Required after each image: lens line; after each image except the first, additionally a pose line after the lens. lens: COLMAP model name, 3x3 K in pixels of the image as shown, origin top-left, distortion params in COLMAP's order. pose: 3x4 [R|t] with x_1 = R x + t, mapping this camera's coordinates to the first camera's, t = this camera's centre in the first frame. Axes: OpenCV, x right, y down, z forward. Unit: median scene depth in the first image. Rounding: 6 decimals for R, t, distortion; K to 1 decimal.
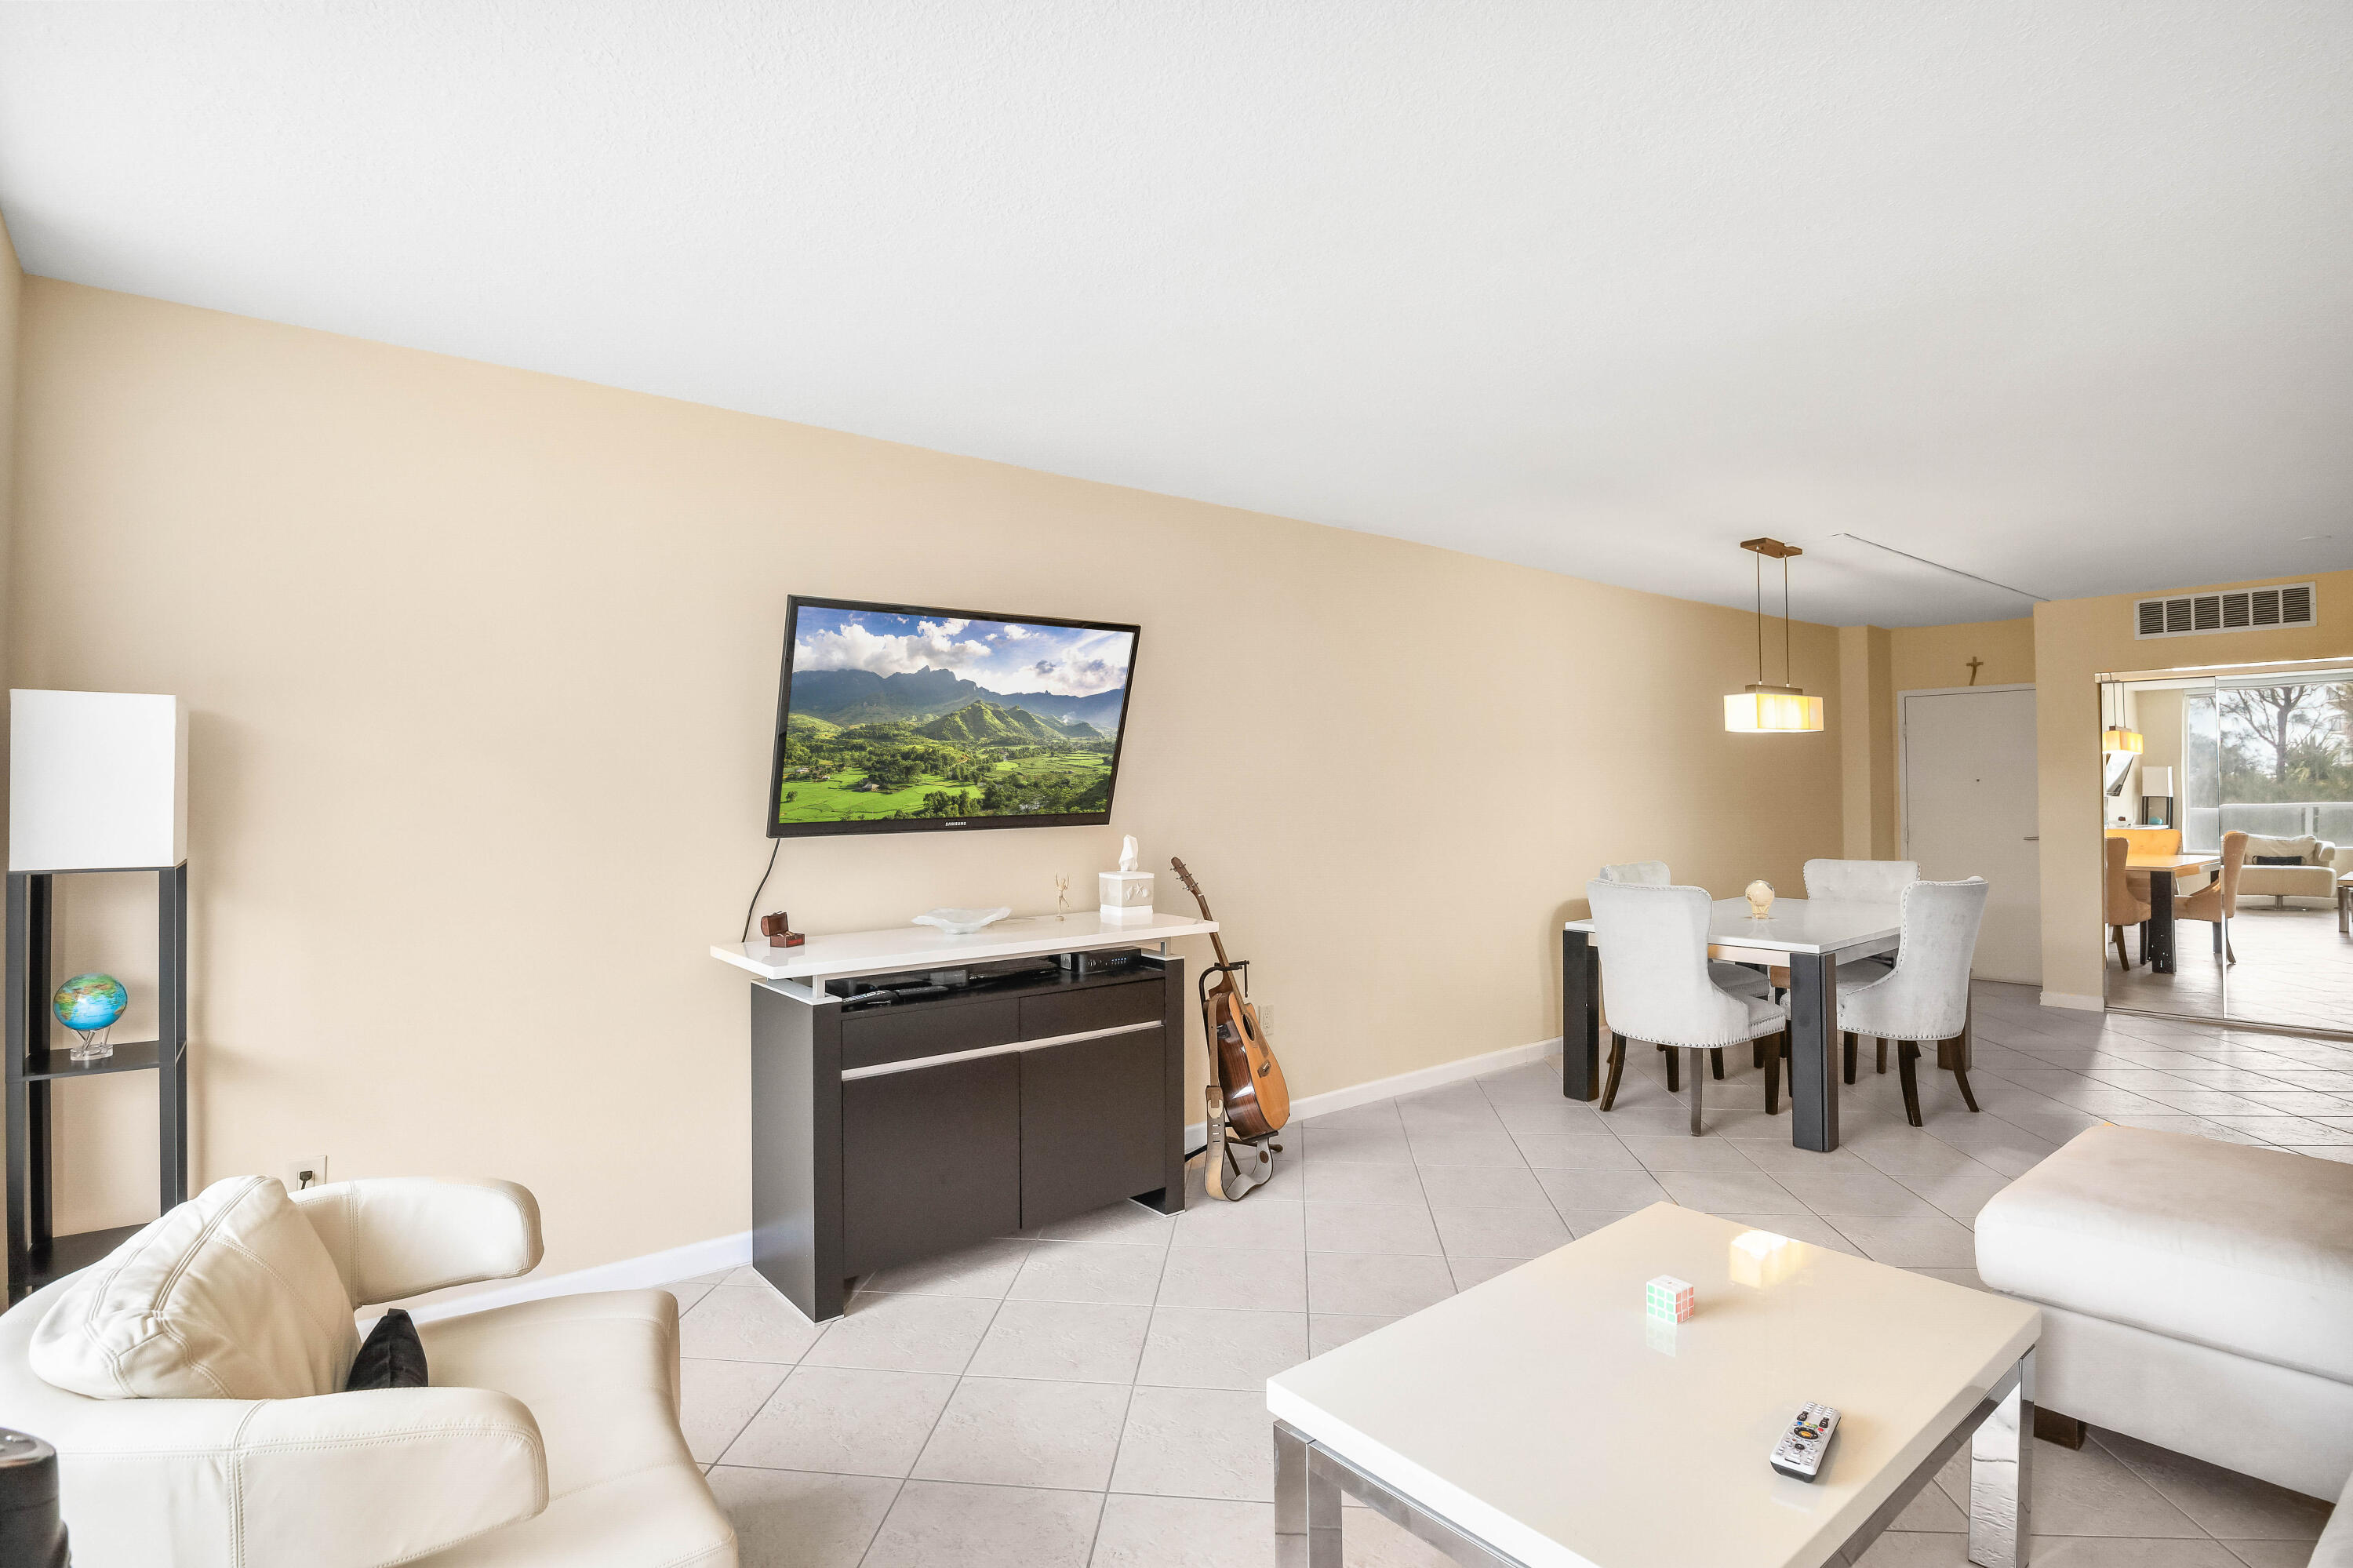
lens RADIAL K [[1168.4, 0, 1176.5], [0, 1168.4, 784.0], [0, 0, 1]] dist [-0.030465, -0.000374]
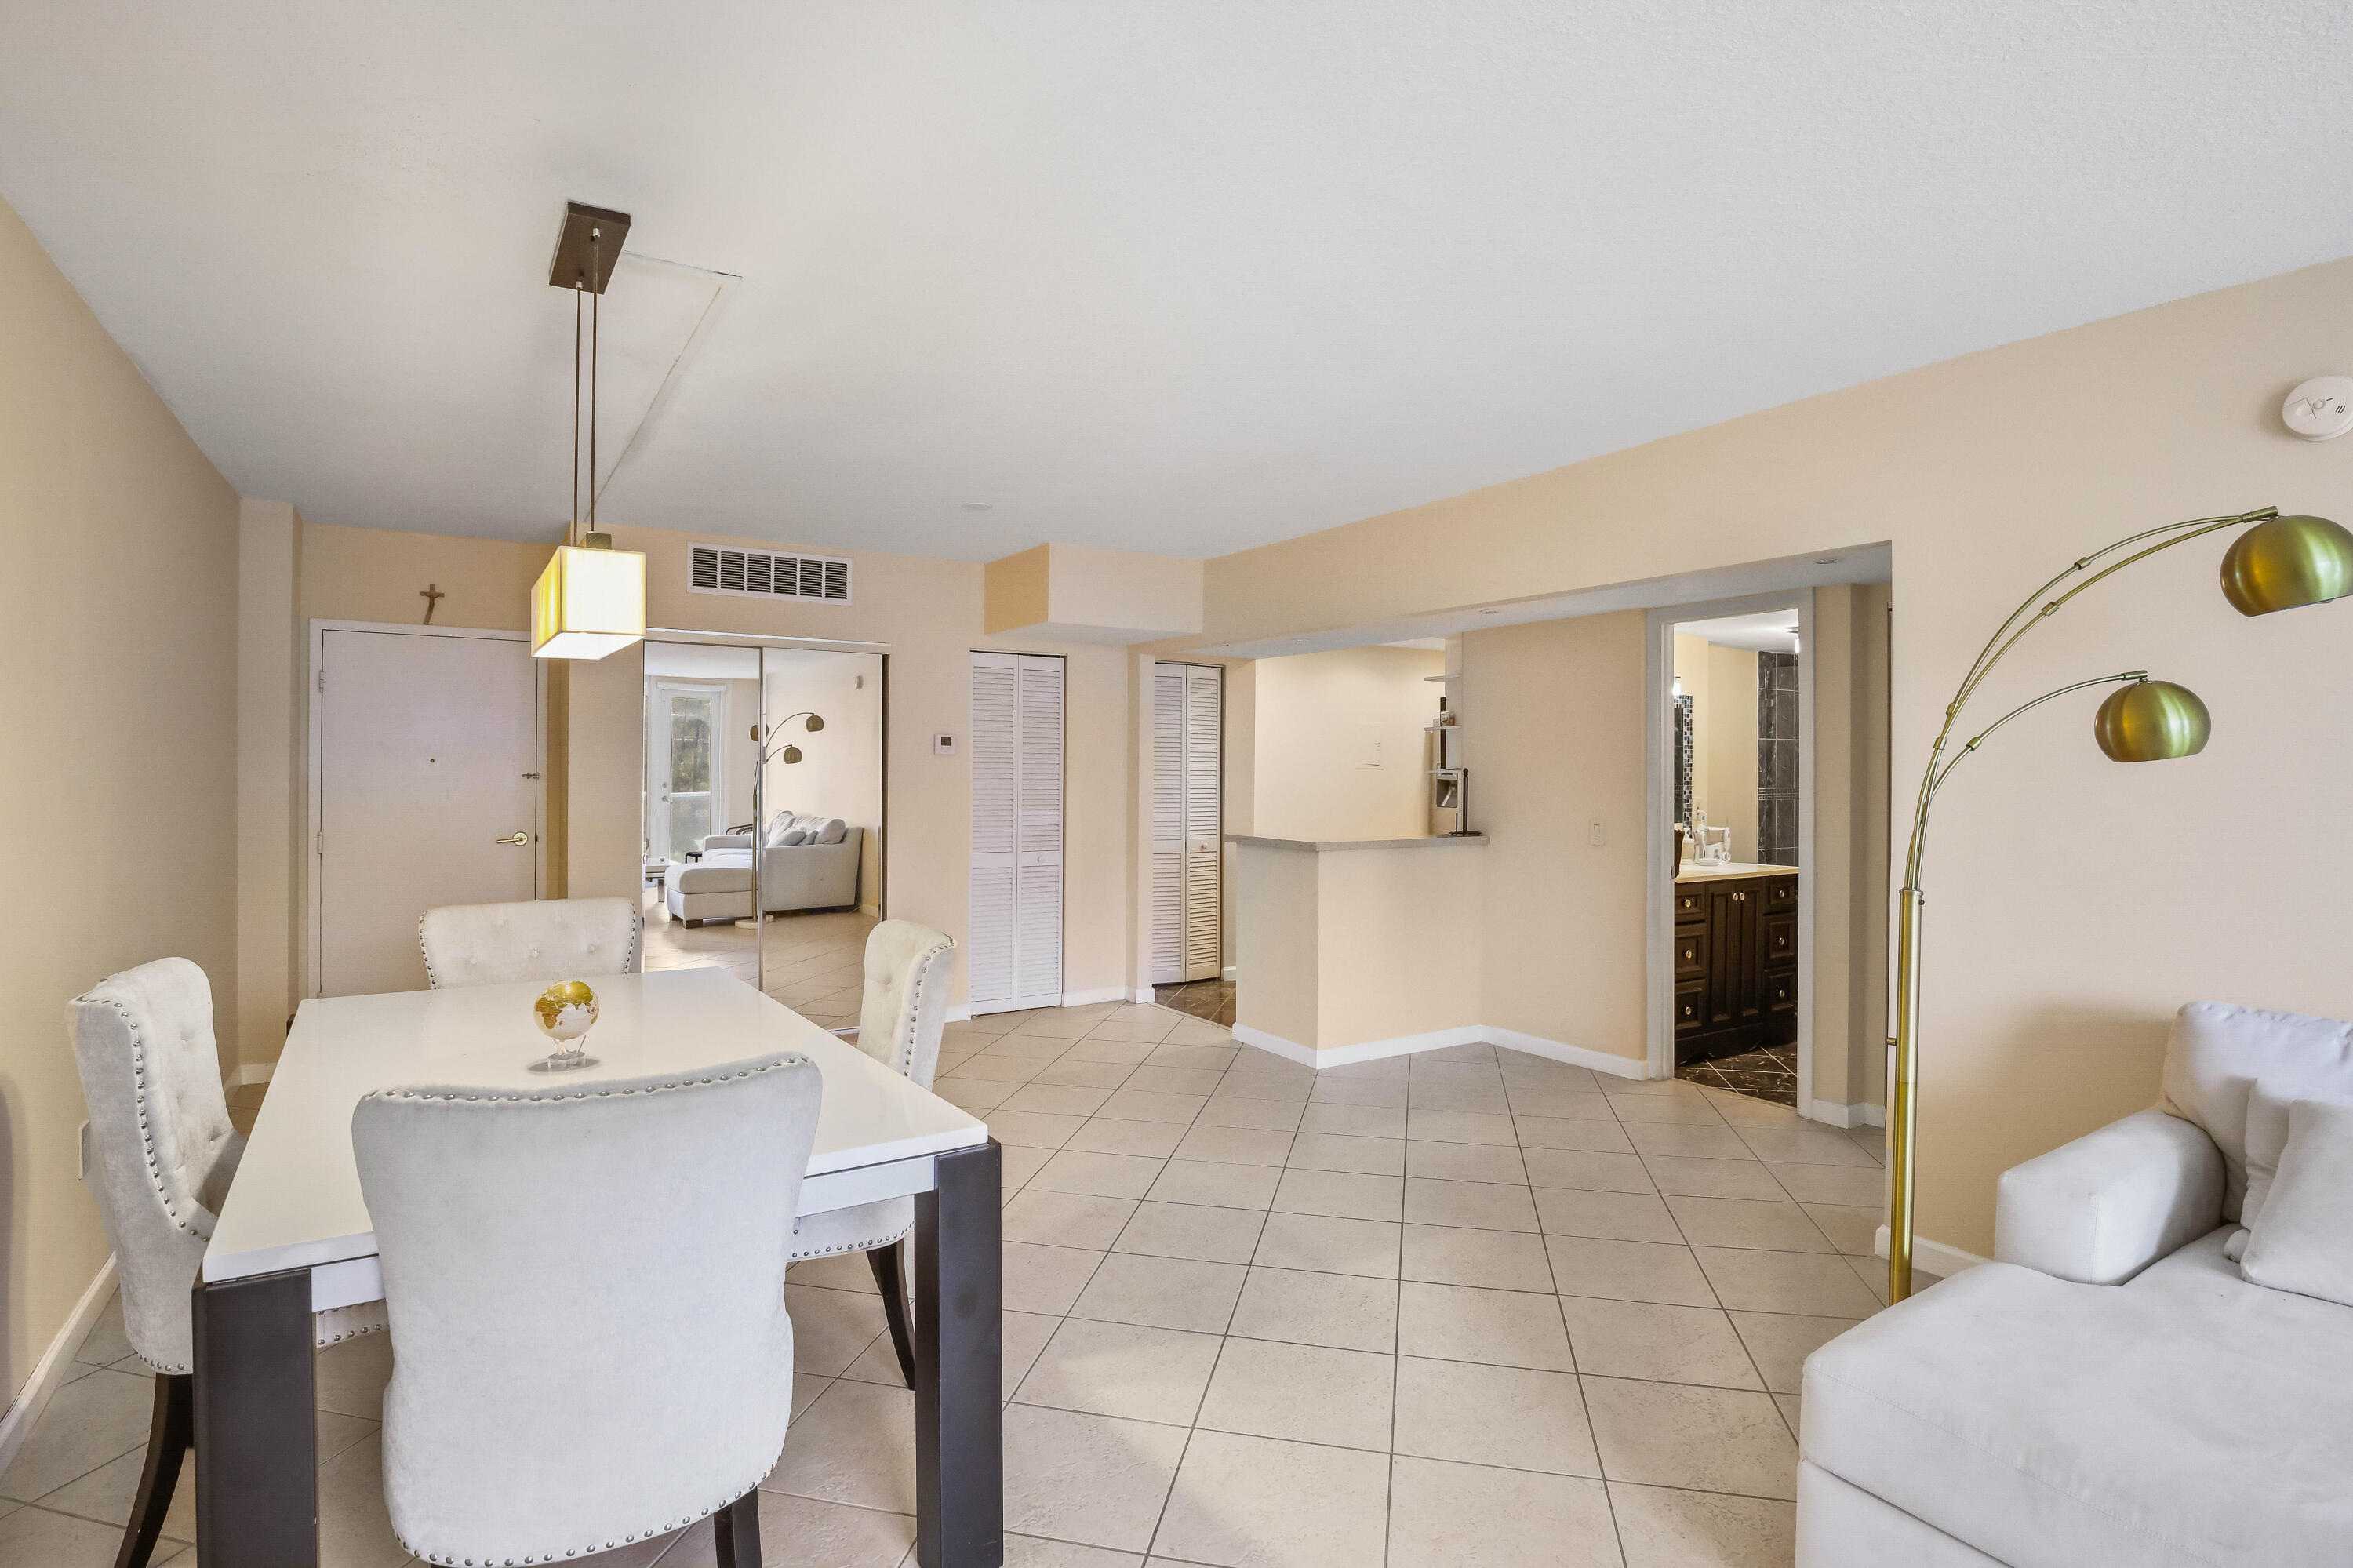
lens RADIAL K [[1168.4, 0, 1176.5], [0, 1168.4, 784.0], [0, 0, 1]] dist [-0.030465, -0.000374]
pose [[0.115026, -0.000873, 0.993362, 0.064211], [-0.014378, 0.999893, 0.002543, 0.003313], [-0.993258, -0.014575, 0.115001, 0.597910]]
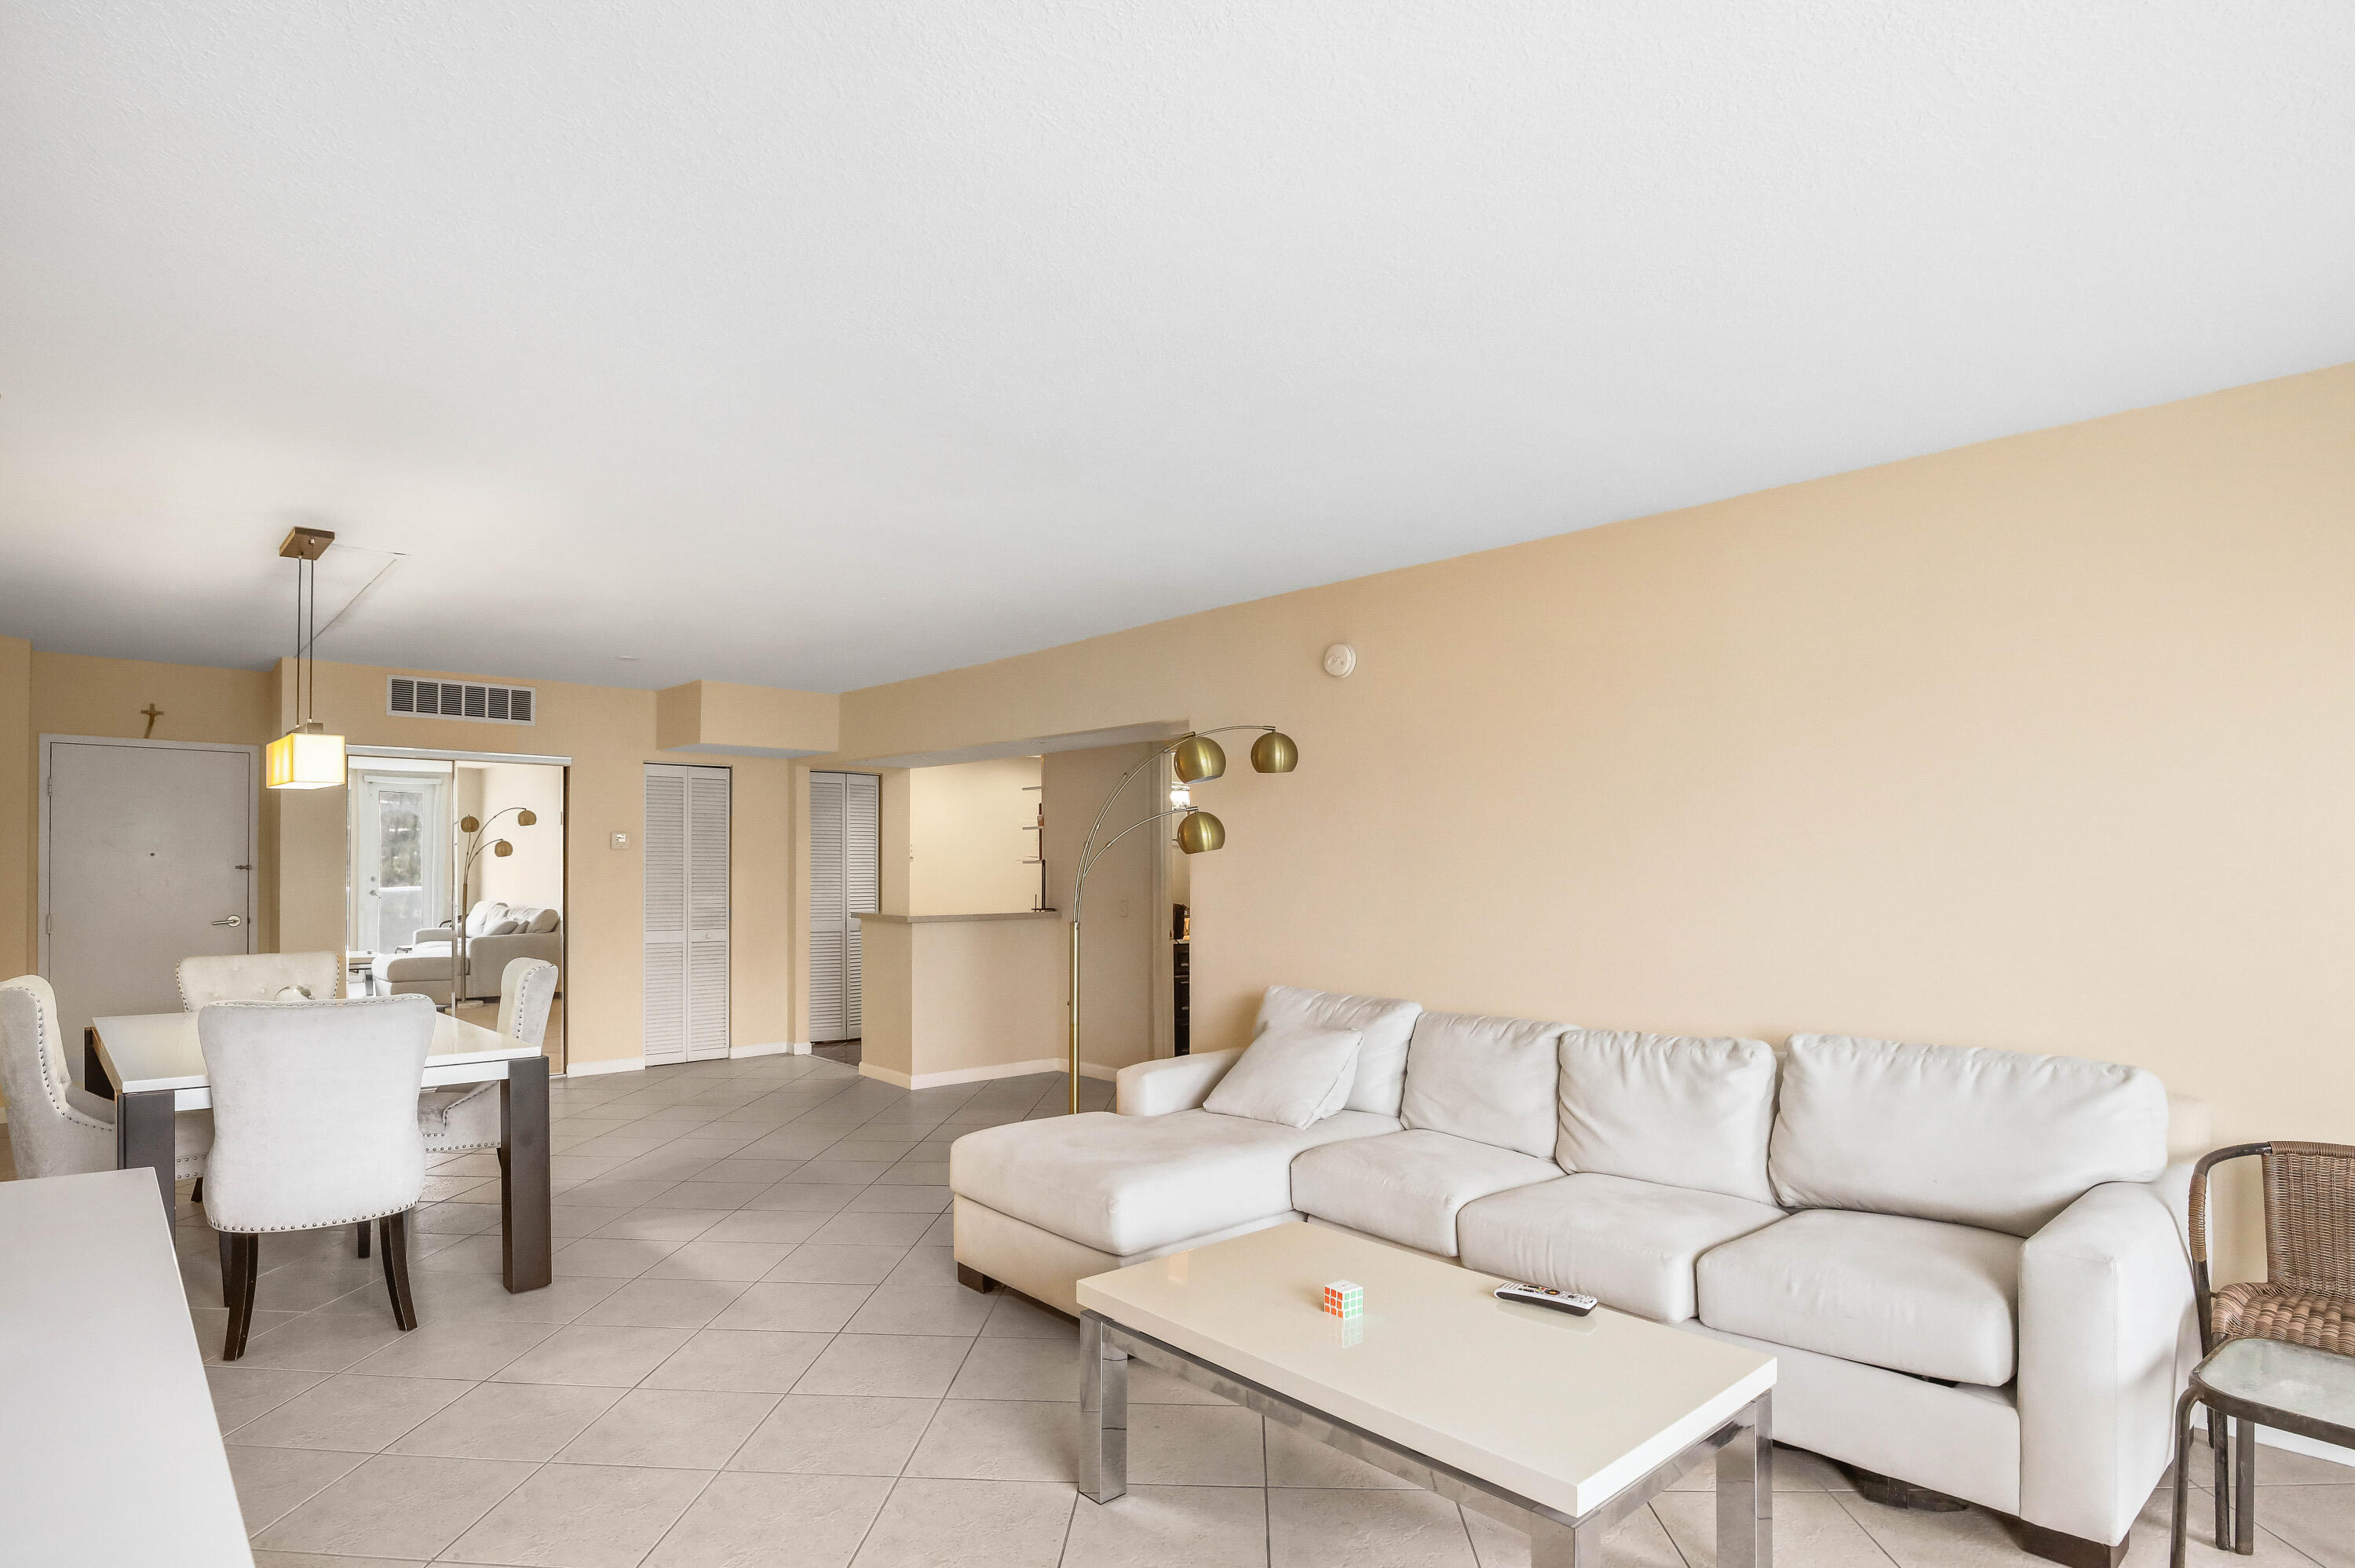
lens RADIAL K [[1217.1, 0, 1194.6], [0, 1217.1, 870.5], [0, 0, 1]] dist [-0.033518, -0.000805]
pose [[-0.068067, 0.004913, 0.997669, -0.253207], [-0.010489, 0.999929, -0.005640, 0.006752], [-0.997626, -0.010848, -0.068011, 0.401367]]
